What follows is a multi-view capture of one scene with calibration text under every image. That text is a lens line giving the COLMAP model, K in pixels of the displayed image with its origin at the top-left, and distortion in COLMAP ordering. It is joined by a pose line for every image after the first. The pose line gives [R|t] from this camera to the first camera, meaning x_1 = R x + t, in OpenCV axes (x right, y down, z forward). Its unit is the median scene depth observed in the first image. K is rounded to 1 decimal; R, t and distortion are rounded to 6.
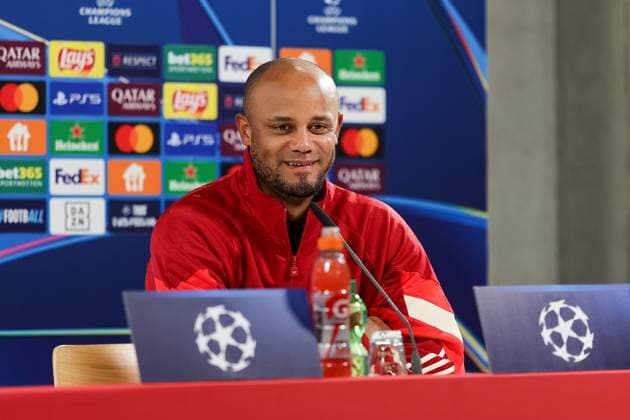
lens RADIAL K [[2923.7, 0, 315.0], [0, 2923.7, 210.0], [0, 0, 1]] dist [-0.255352, 5.199084]
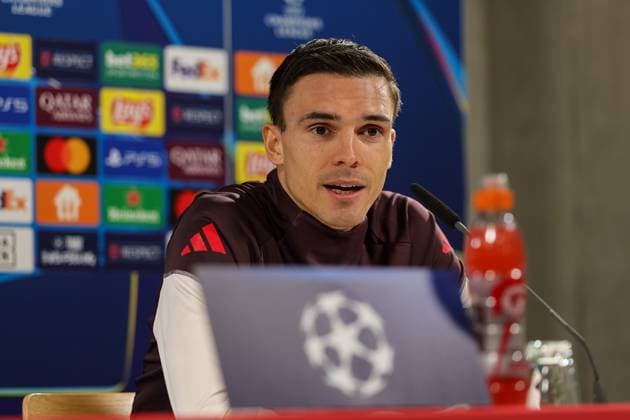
lens RADIAL K [[2713.1, 0, 315.0], [0, 2713.1, 210.0], [0, 0, 1]] dist [-0.278731, -2.934988]
pose [[0.997415, -0.006715, 0.071539, -0.047077], [0.009796, 0.999036, -0.042802, 0.023698], [-0.071182, 0.043392, 0.996519, 0.244947]]
